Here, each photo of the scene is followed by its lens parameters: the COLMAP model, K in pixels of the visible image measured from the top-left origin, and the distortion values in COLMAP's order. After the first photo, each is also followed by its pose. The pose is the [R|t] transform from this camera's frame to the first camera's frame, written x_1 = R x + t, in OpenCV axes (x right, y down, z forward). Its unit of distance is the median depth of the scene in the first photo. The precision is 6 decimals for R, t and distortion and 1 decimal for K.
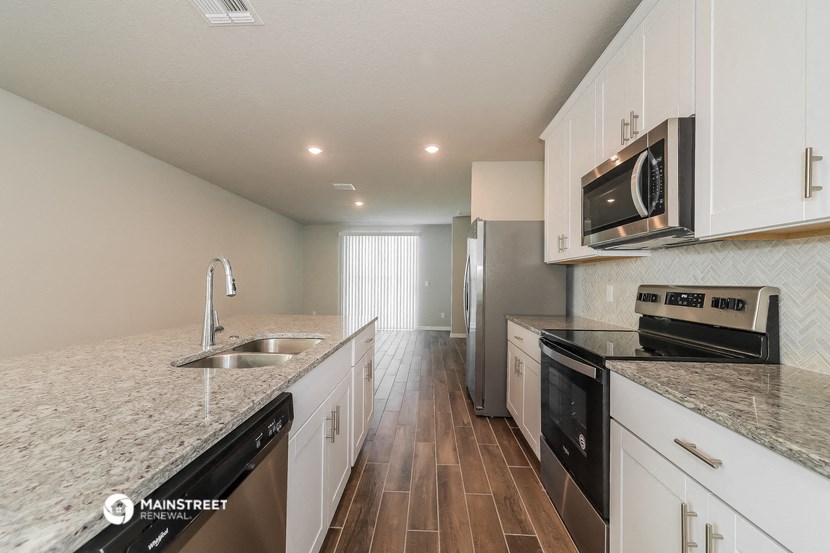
lens RADIAL K [[346.4, 0, 415.0], [0, 346.4, 276.5], [0, 0, 1]] dist [0.001010, 0.000246]
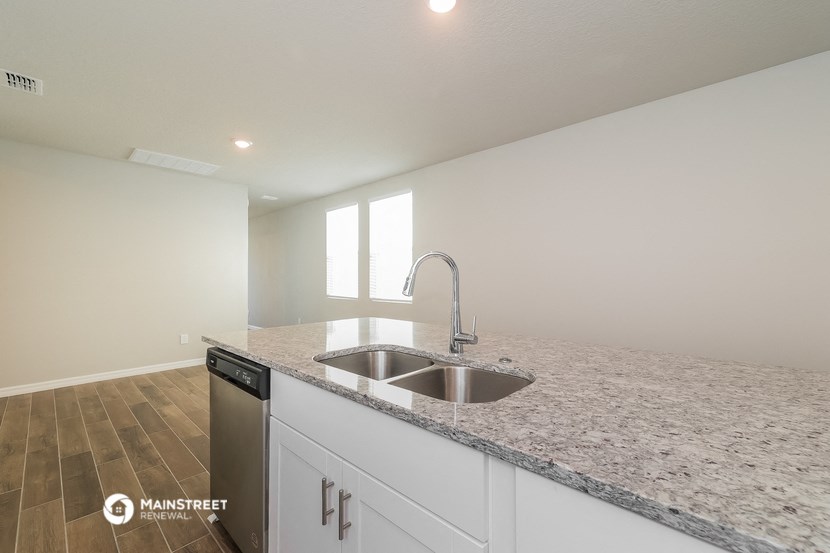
lens RADIAL K [[346.4, 0, 415.0], [0, 346.4, 276.5], [0, 0, 1]] dist [0.001010, 0.000246]
pose [[-0.657866, -0.011940, -0.753040, 0.131457], [0.003154, 0.999822, -0.018608, 0.017061], [0.753128, -0.014617, -0.657711, 1.323590]]
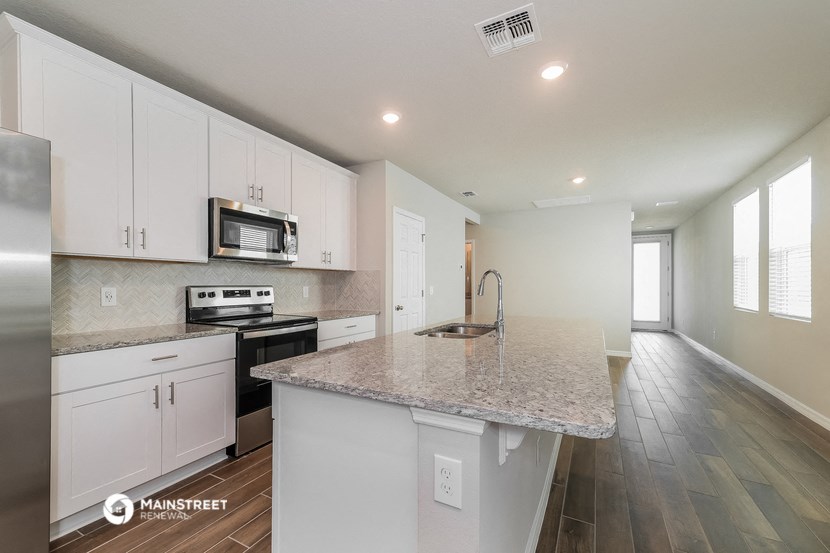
lens RADIAL K [[346.2, 0, 409.8], [0, 346.2, 286.3], [0, 0, 1]] dist [0.001221, 0.000085]
pose [[-0.893969, -0.011928, 0.447969, -0.800553], [-0.014698, 0.999888, -0.002706, 0.020108], [-0.447887, -0.009004, -0.894045, 2.143546]]
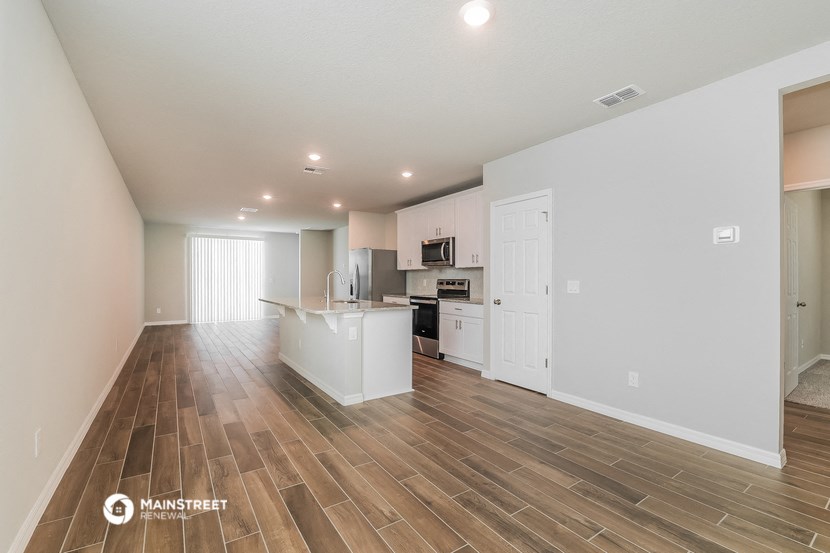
lens RADIAL K [[346.4, 0, 415.0], [0, 346.4, 276.5], [0, 0, 1]] dist [0.001010, 0.000246]
pose [[0.804598, -0.002063, 0.593817, -1.499716], [-0.003974, 0.999953, 0.008859, -0.028188], [-0.593807, -0.009488, 0.804551, -1.504025]]
